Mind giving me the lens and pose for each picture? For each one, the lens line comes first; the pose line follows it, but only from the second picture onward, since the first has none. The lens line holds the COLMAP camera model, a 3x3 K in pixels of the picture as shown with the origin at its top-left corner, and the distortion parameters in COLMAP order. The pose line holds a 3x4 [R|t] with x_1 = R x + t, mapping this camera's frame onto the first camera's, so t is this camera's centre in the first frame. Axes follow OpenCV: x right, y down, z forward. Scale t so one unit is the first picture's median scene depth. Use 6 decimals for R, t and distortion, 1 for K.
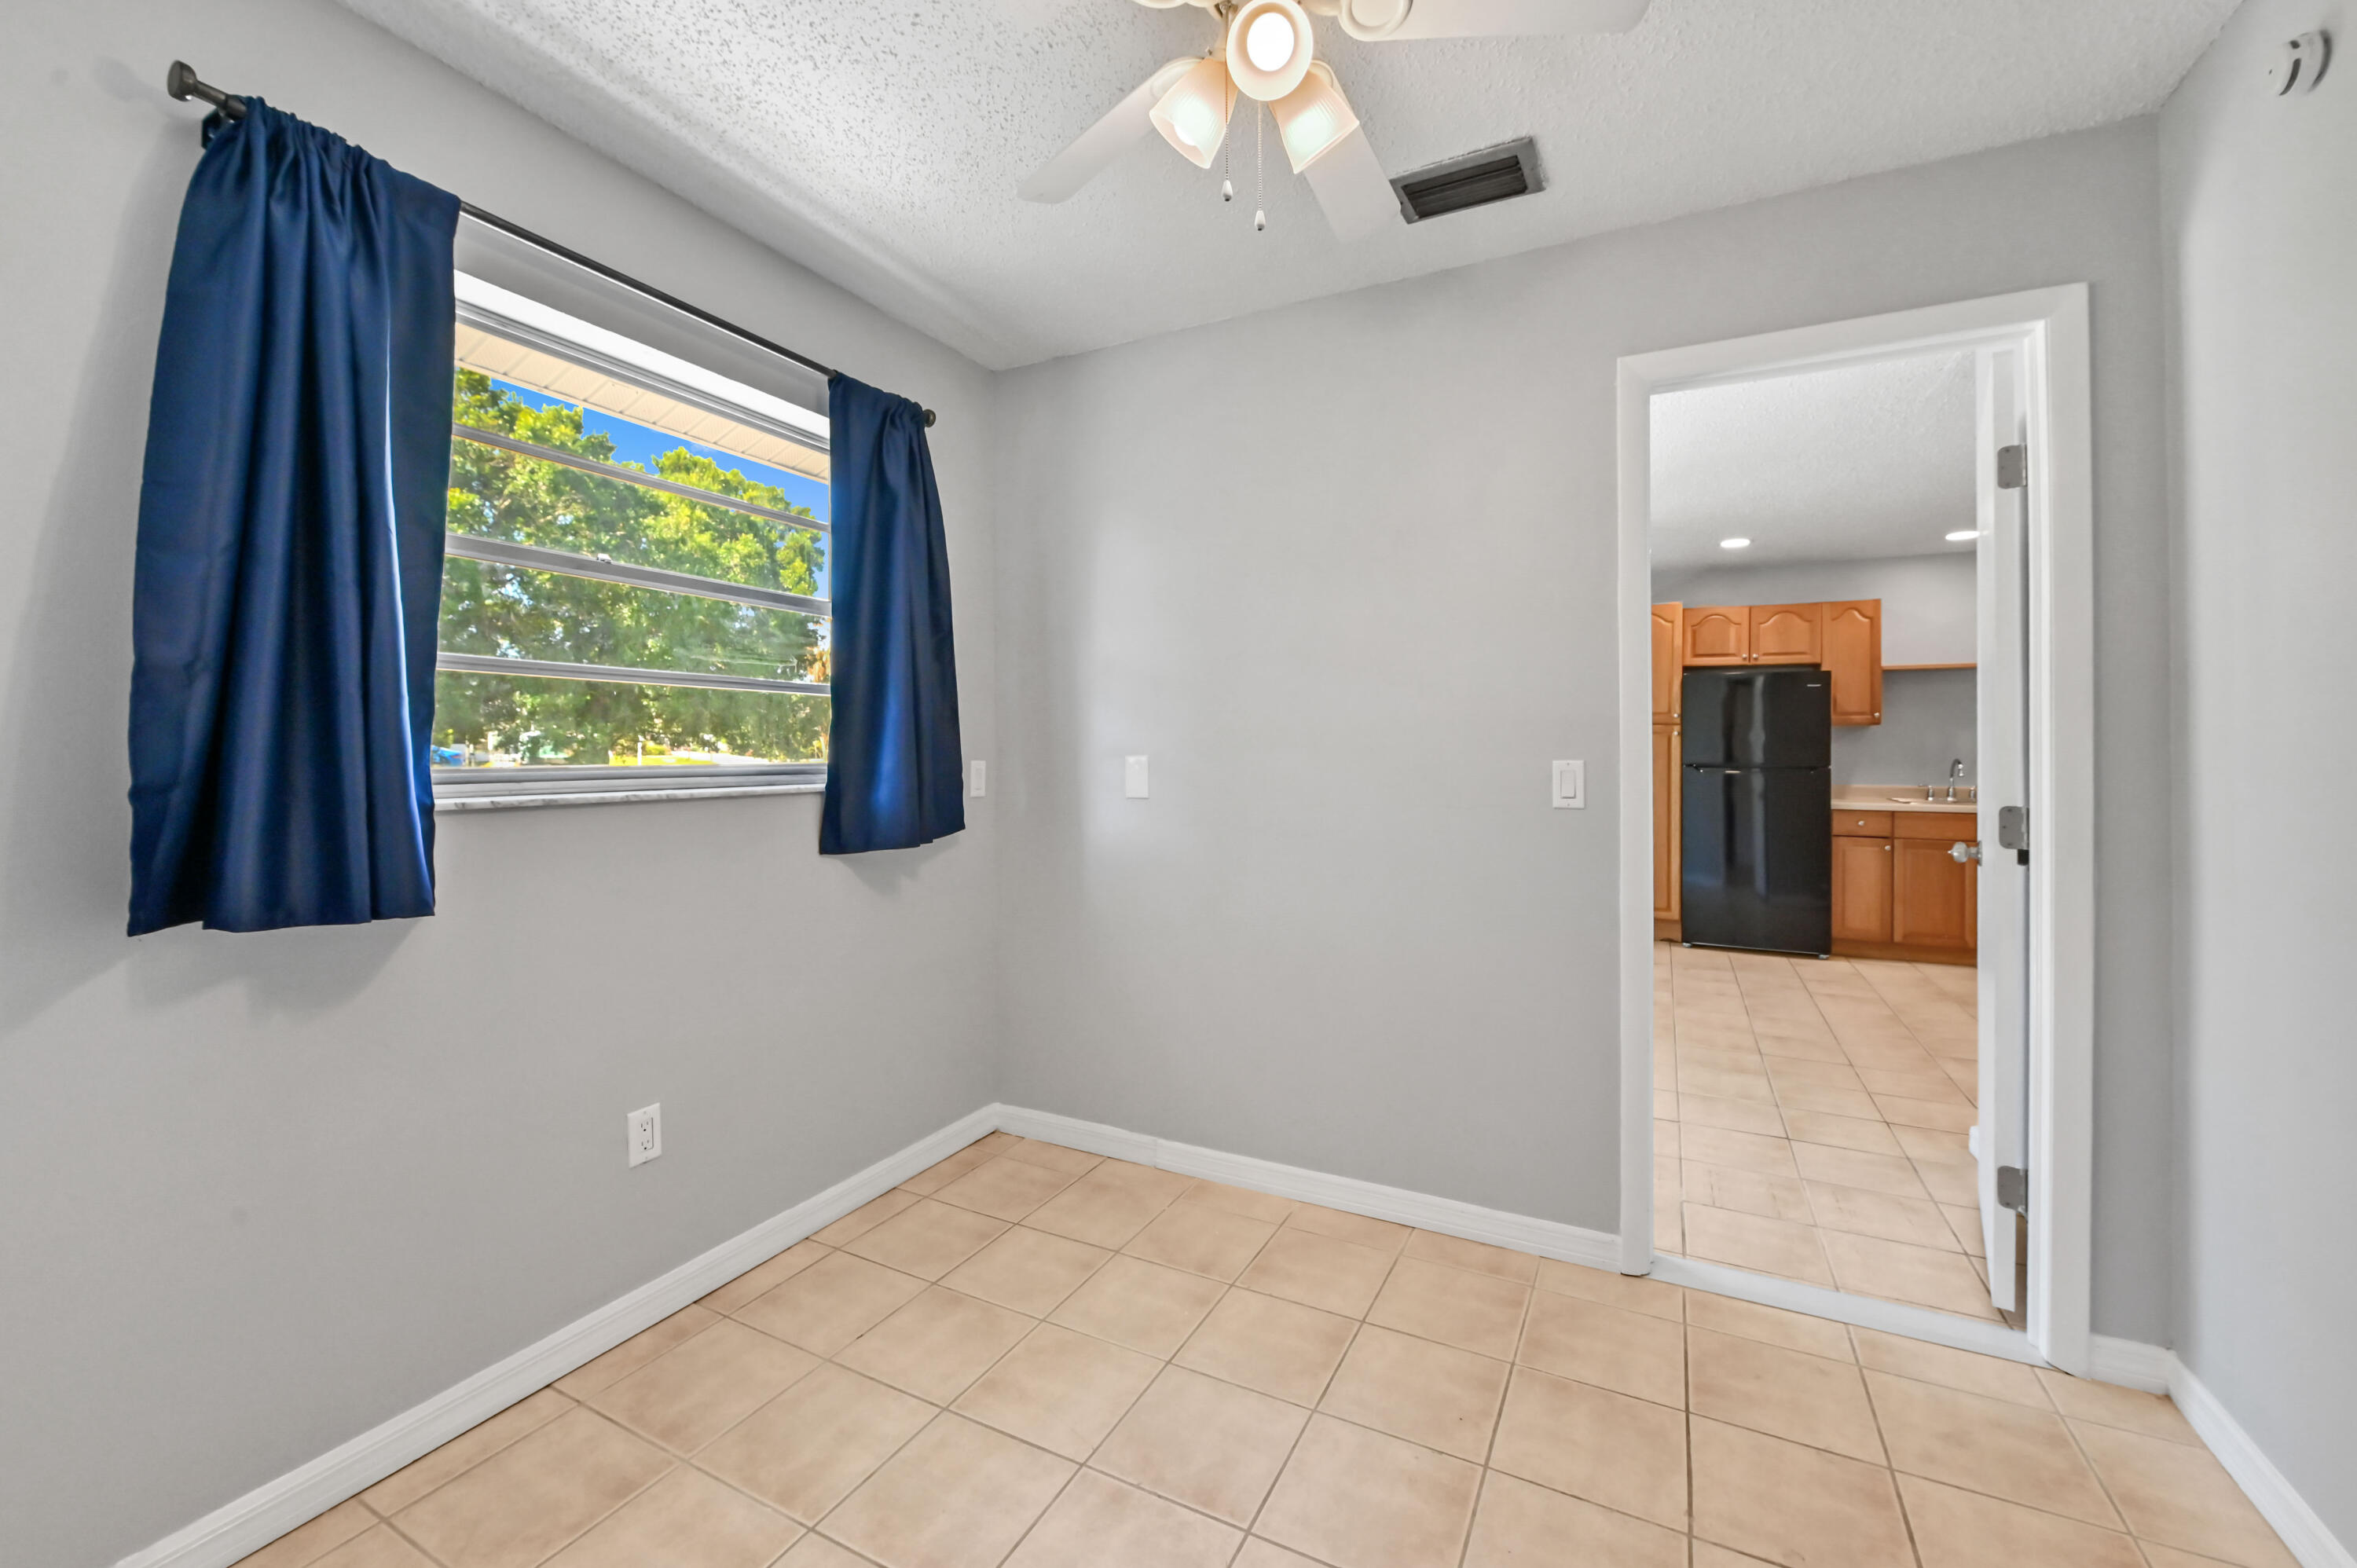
lens RADIAL K [[944.1, 0, 1189.1], [0, 944.1, 756.4], [0, 0, 1]] dist [0.001269, -0.000189]
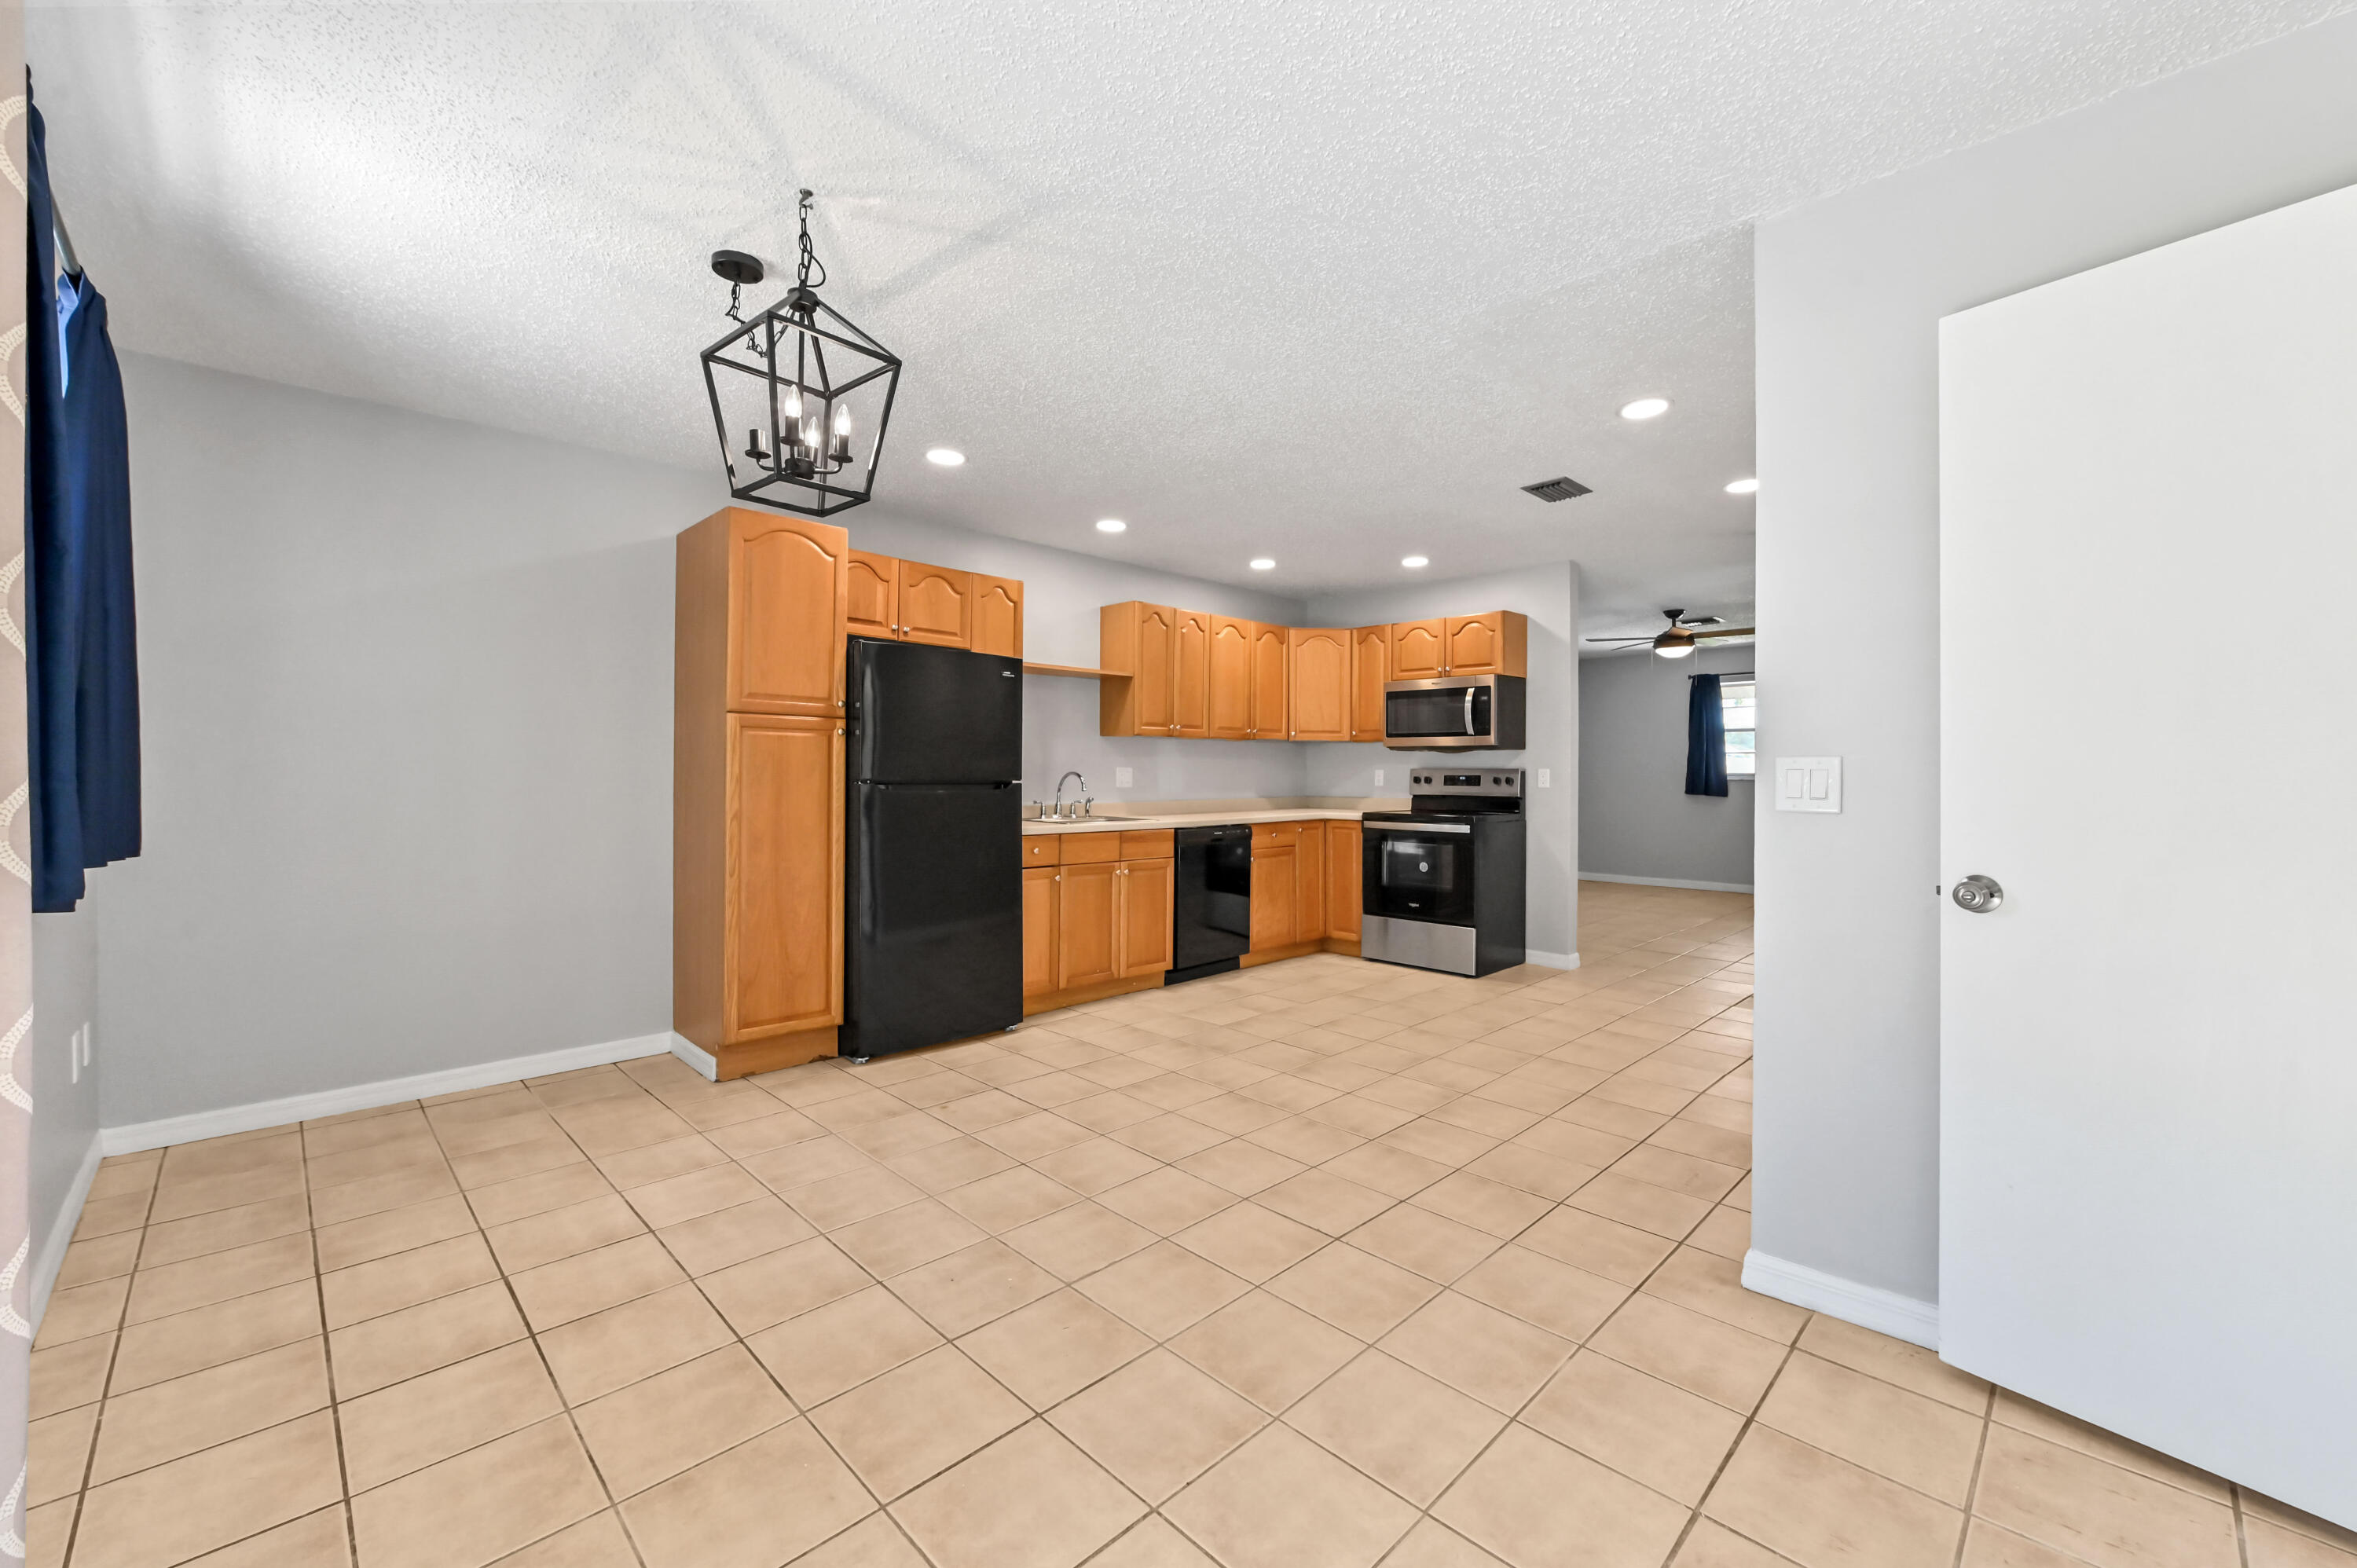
lens RADIAL K [[944.1, 0, 1189.1], [0, 944.1, 756.4], [0, 0, 1]] dist [0.001269, -0.000189]
pose [[0.302204, 0.013403, 0.953149, -0.023705], [-0.003739, 0.999910, -0.012875, -0.000634], [-0.953236, 0.000327, 0.302227, 0.603861]]
